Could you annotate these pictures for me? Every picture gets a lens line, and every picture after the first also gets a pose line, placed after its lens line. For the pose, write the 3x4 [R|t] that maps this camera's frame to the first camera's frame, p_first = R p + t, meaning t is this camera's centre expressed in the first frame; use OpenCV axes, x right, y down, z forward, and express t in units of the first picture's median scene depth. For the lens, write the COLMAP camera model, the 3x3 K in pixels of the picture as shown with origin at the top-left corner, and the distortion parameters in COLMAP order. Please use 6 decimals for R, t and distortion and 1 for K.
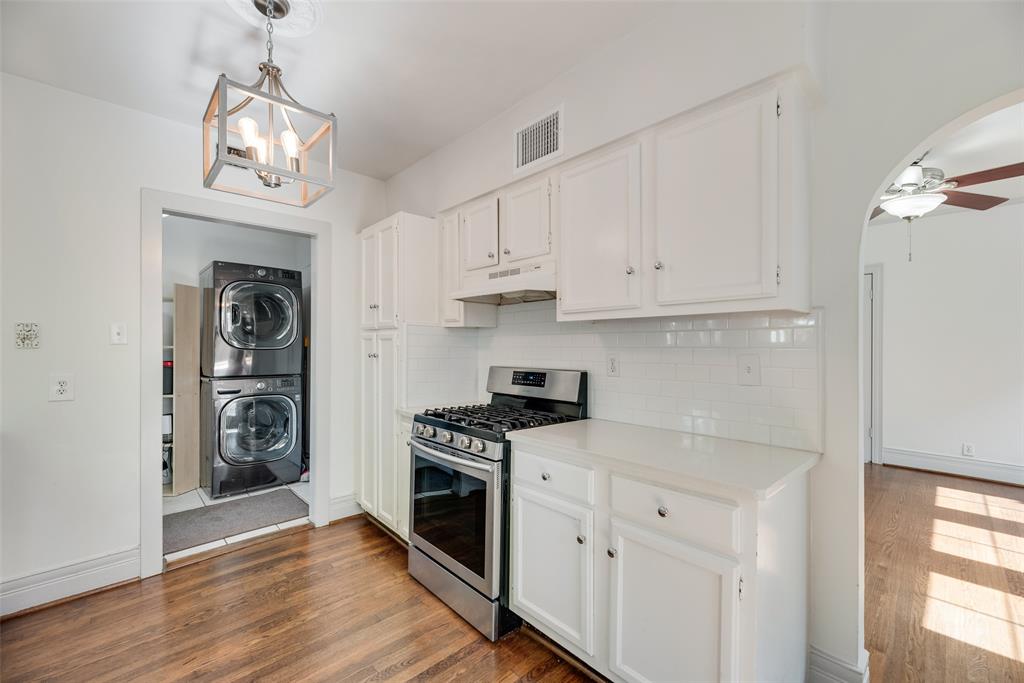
lens RADIAL K [[412.9, 0, 514.3], [0, 412.9, 344.4], [0, 0, 1]] dist [-0.001104, -0.000280]
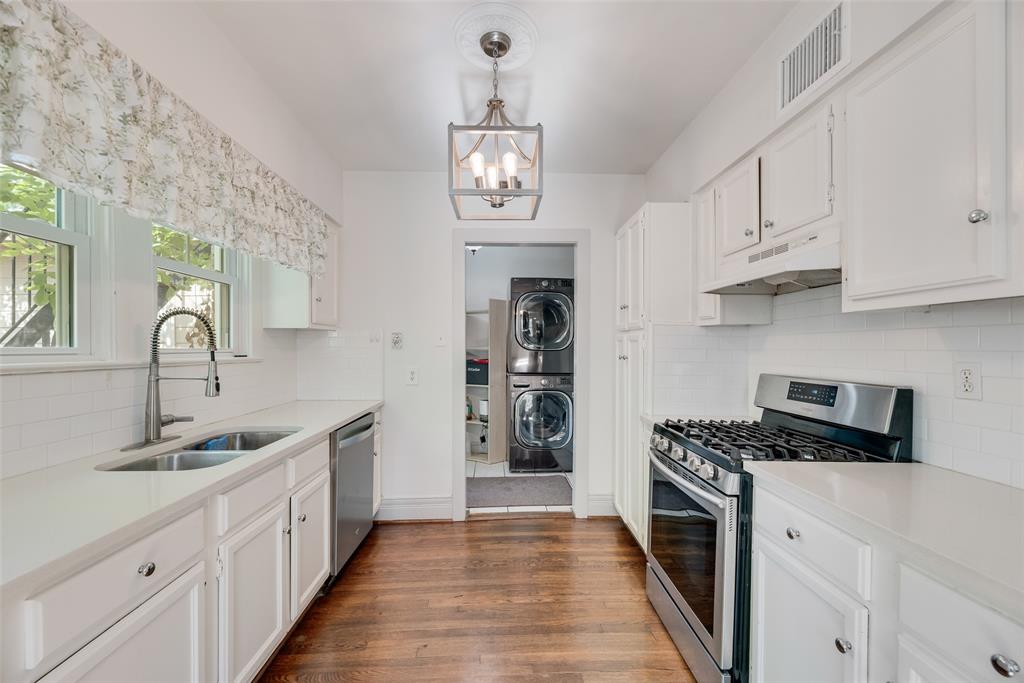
lens RADIAL K [[416.3, 0, 513.0], [0, 416.3, 348.9], [0, 0, 1]] dist [0.000302, -0.000422]
pose [[0.754161, 0.003428, -0.656681, 0.118407], [0.001429, 0.999975, 0.006861, -0.000520], [0.656688, -0.006113, 0.754137, 0.099805]]
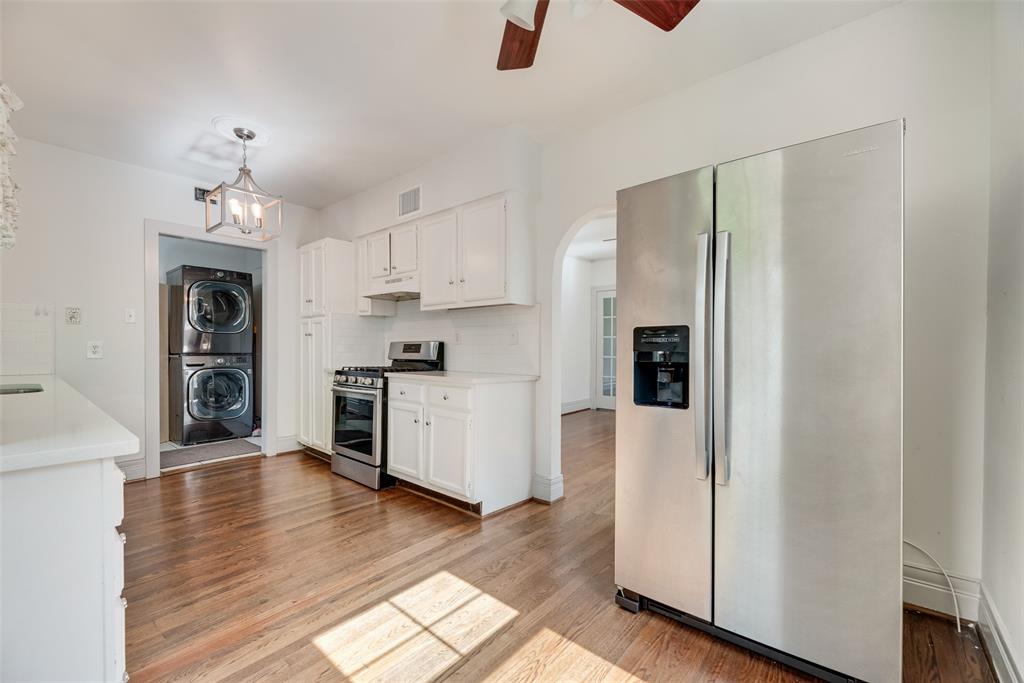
lens RADIAL K [[416.3, 0, 513.0], [0, 416.3, 348.9], [0, 0, 1]] dist [0.000302, -0.000422]
pose [[0.994221, 0.001178, 0.107350, 0.242197], [-0.002275, 0.999946, 0.010092, 0.067552], [-0.107332, -0.010278, 0.994170, -0.597752]]
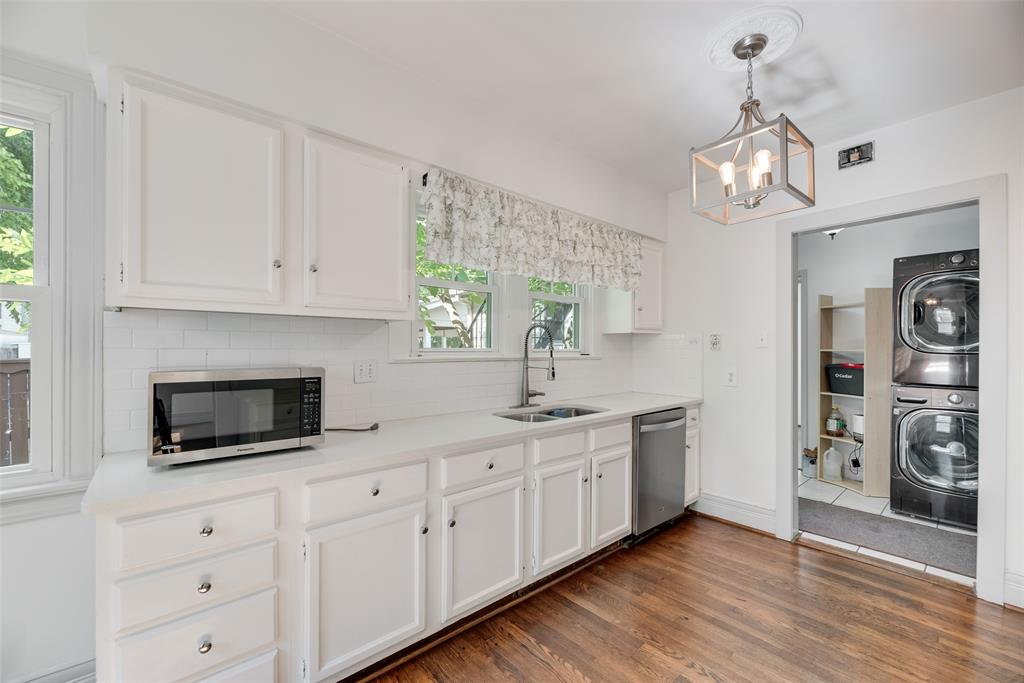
lens RADIAL K [[412.9, 0, 514.3], [0, 412.9, 344.4], [0, 0, 1]] dist [-0.001104, -0.000280]
pose [[-0.041202, -0.007934, -0.999119, 0.336790], [0.000120, 0.999968, -0.007945, -0.000481], [0.999151, -0.000447, -0.041199, 0.241582]]
